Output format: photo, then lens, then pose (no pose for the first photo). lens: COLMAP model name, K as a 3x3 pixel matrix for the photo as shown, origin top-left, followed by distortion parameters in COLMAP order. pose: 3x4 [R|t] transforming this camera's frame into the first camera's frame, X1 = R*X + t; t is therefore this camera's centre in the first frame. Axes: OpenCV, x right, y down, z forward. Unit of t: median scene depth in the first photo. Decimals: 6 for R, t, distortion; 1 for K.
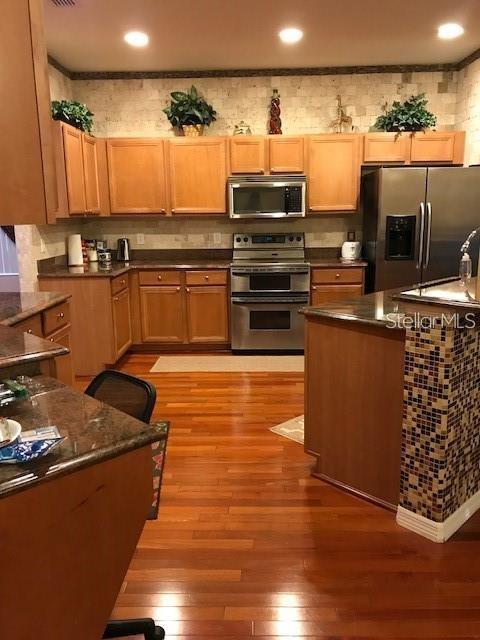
lens RADIAL K [[524.0, 0, 240.0], [0, 524.0, 320.0], [0, 0, 1]] dist [0.015663, 0.009111]
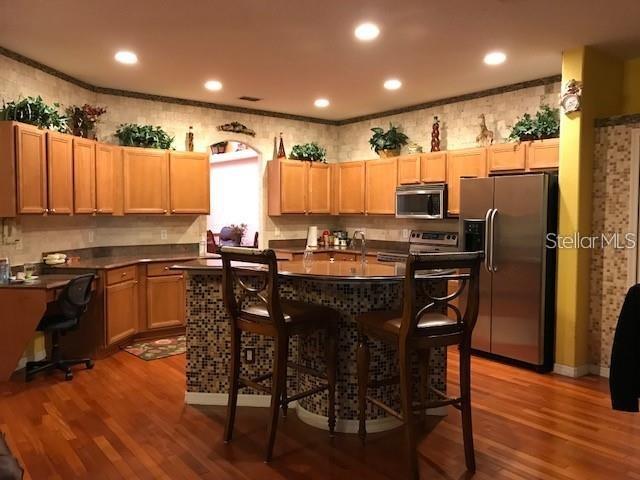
lens RADIAL K [[524.0, 0, 320.0], [0, 524.0, 240.0], [0, 0, 1]] dist [0.015663, 0.009111]
pose [[0.633723, 0.057311, -0.771434, 2.155735], [-0.163119, 0.984729, -0.060843, -0.086743], [0.756166, 0.164393, 0.633394, 0.157544]]
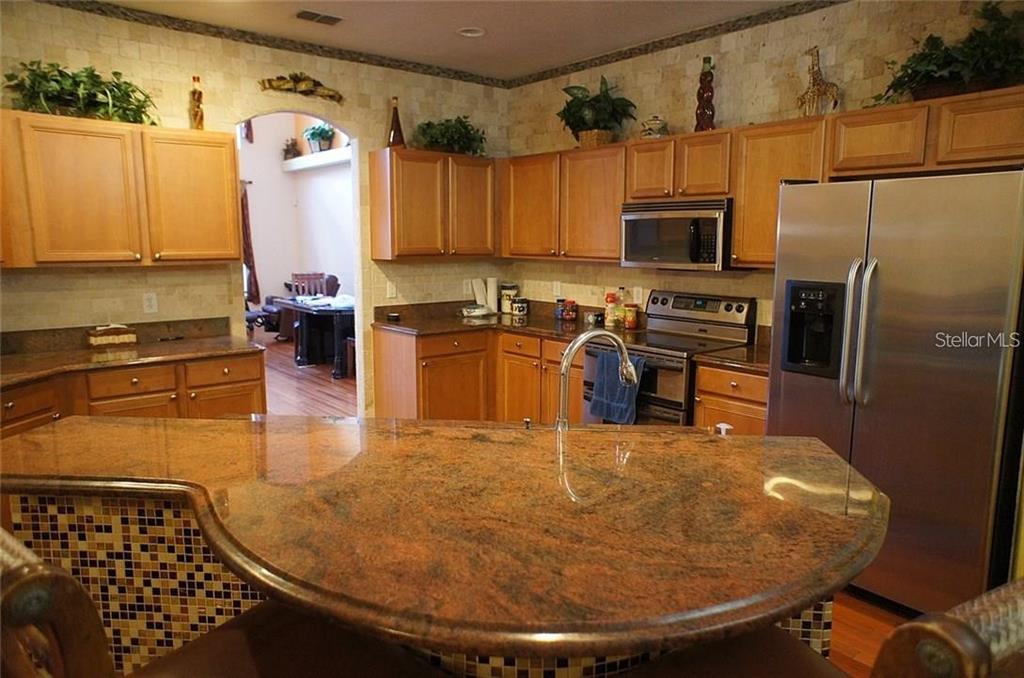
lens RADIAL K [[694.2, 0, 512.0], [0, 694.2, 339.0], [0, 0, 1]] dist [-0.101084, 0.143722]
pose [[0.651658, 0.123265, -0.748430, 1.353447], [-0.159804, 0.986872, 0.023395, -0.268698], [0.741488, 0.104356, 0.662801, 0.898349]]
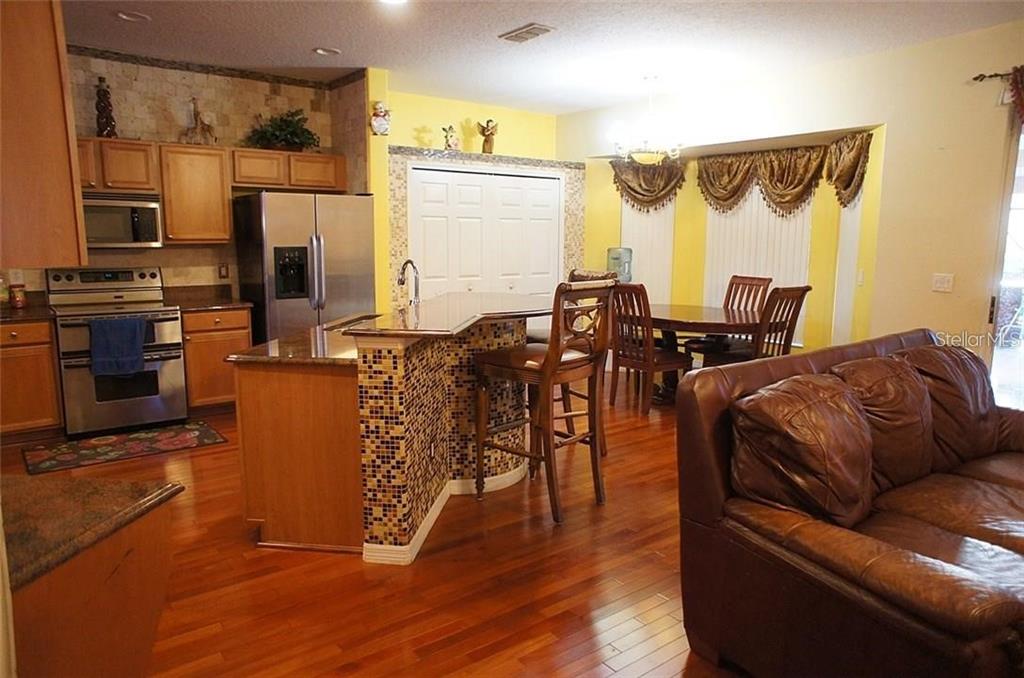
lens RADIAL K [[694.2, 0, 512.0], [0, 694.2, 339.0], [0, 0, 1]] dist [-0.101084, 0.143722]
pose [[0.783157, -0.073156, 0.617506, -0.257973], [0.107456, 0.994037, -0.018518, 0.026854], [-0.612470, 0.080857, 0.786348, -0.219347]]
